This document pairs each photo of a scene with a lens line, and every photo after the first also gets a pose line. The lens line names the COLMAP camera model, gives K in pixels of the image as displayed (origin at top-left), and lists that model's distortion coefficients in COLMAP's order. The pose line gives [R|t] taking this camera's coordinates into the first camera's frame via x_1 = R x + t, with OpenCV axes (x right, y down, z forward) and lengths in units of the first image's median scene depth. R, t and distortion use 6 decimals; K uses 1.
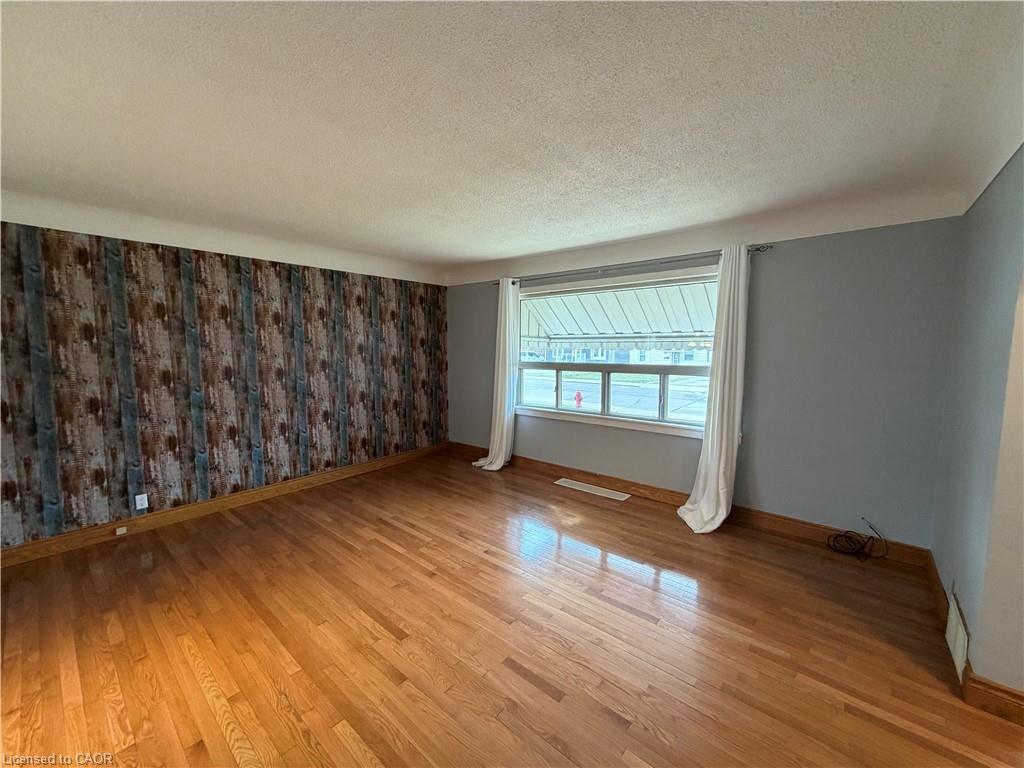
lens RADIAL K [[408.6, 0, 508.2], [0, 408.6, 386.6], [0, 0, 1]] dist [-0.000416, -0.000134]
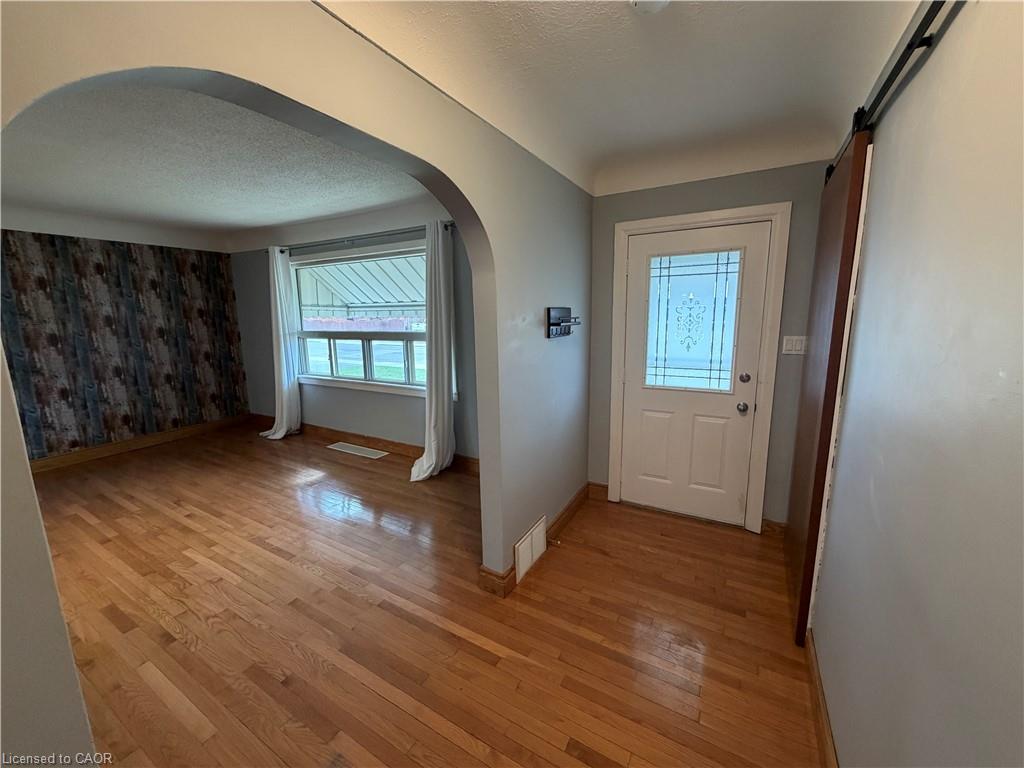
lens RADIAL K [[408.6, 0, 510.0], [0, 408.6, 385.2], [0, 0, 1]] dist [-0.000416, -0.000134]
pose [[0.983919, -0.043839, 0.173149, 0.396580], [0.030576, 0.996442, 0.078536, 0.009768], [-0.175976, -0.071979, 0.981759, -0.101009]]
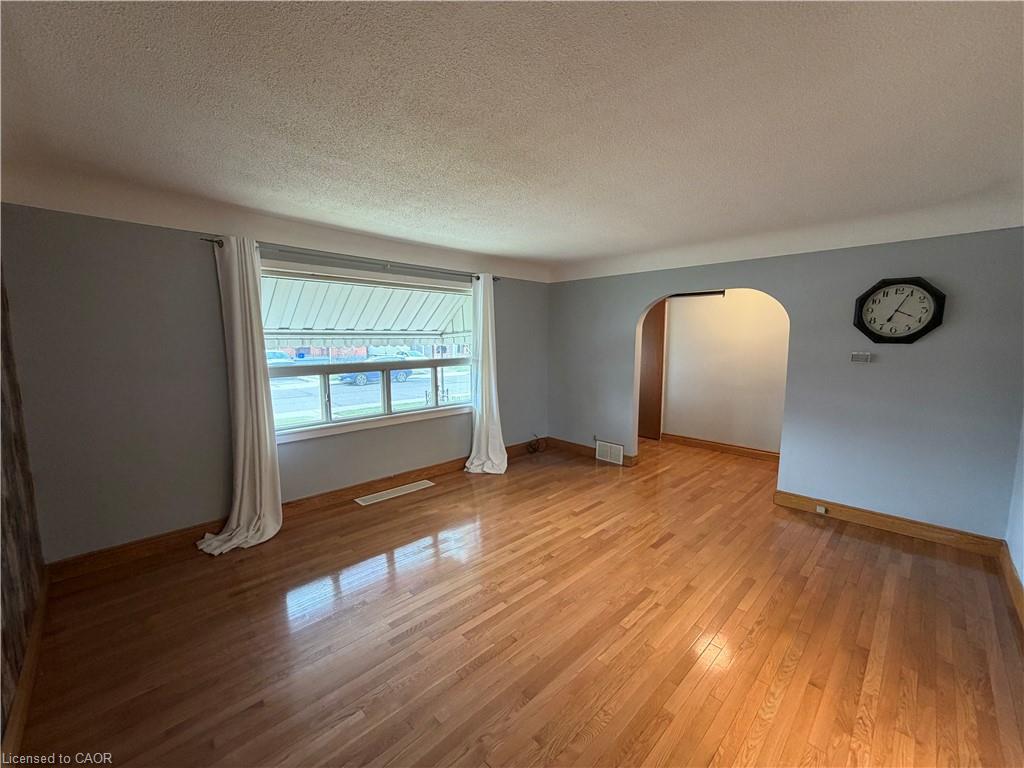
lens RADIAL K [[408.6, 0, 514.4], [0, 408.6, 382.2], [0, 0, 1]] dist [-0.000416, -0.000134]
pose [[0.084376, -0.103419, 0.991053, -0.666183], [0.103147, 0.990163, 0.094544, -0.064356], [-0.991081, 0.094247, 0.094213, 0.579547]]
